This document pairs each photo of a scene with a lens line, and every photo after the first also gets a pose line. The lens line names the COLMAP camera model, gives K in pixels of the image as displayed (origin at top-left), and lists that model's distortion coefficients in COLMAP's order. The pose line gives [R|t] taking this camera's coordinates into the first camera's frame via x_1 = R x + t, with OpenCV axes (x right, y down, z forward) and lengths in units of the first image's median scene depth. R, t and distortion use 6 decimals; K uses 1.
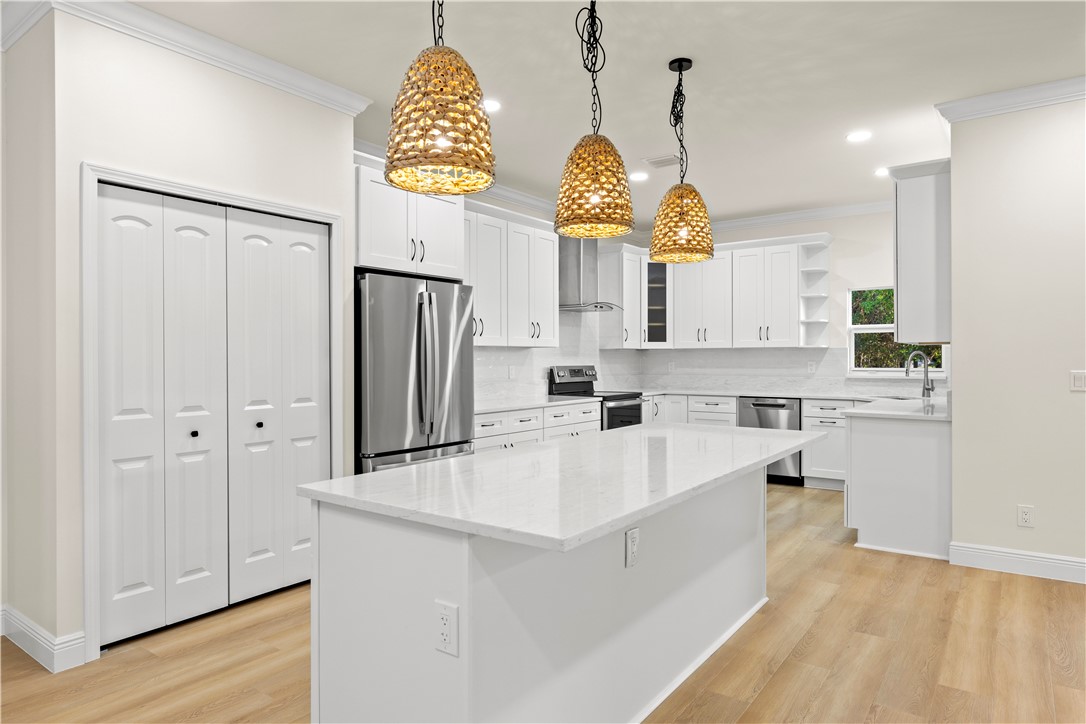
lens RADIAL K [[647.1, 0, 546.4], [0, 647.1, 360.8], [0, 0, 1]] dist [-0.001815, -0.003608]
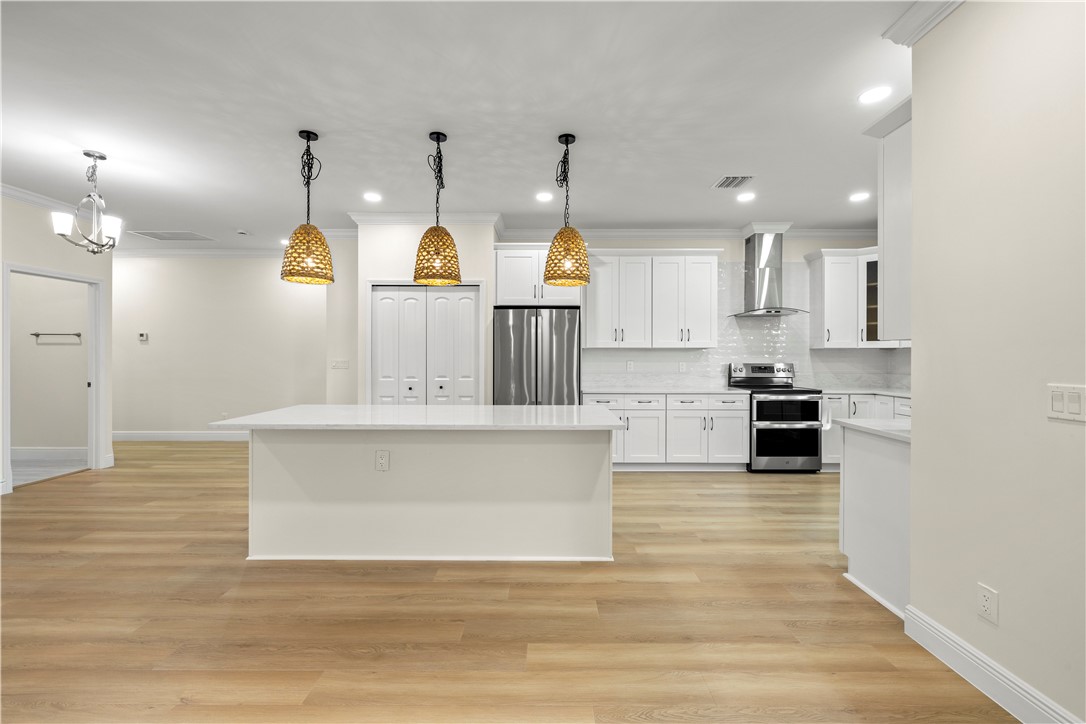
lens RADIAL K [[454.4, 0, 548.4], [0, 454.4, 356.3], [0, 0, 1]] dist [-0.001107, -0.000035]
pose [[0.589399, 0.006634, -0.807815, 0.826031], [-0.007778, 0.999967, 0.002538, -0.006946], [0.807804, 0.004787, 0.589431, 0.357810]]
